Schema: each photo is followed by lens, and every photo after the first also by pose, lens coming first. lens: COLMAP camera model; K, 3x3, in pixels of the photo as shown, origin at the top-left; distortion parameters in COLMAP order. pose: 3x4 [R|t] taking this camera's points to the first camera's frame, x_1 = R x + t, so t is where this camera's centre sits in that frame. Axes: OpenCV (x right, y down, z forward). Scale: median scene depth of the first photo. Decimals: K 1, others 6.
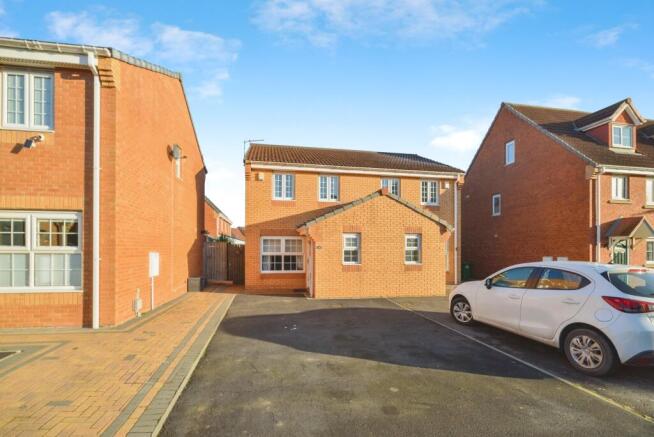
lens RADIAL K [[296.9, 0, 316.7], [0, 296.9, 244.9], [0, 0, 1]] dist [-0.013415, -0.000511]
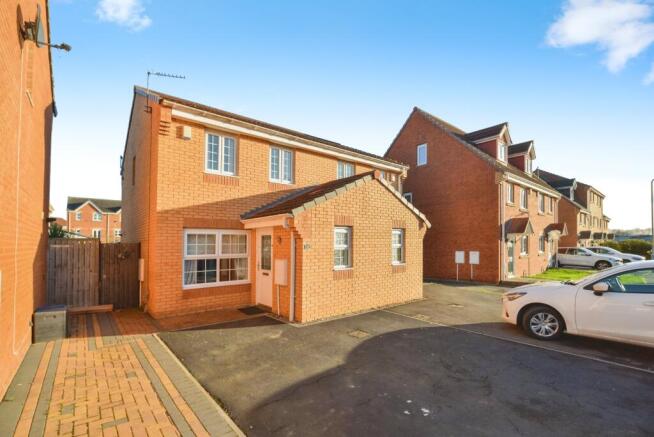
lens RADIAL K [[296.9, 0, 326.6], [0, 296.9, 233.4], [0, 0, 1]] dist [-0.013415, -0.000511]
pose [[0.867907, 0.006430, 0.496686, -0.233457], [0.005439, 0.999733, -0.022447, -0.005099], [-0.496698, 0.022184, 0.867640, 0.315828]]
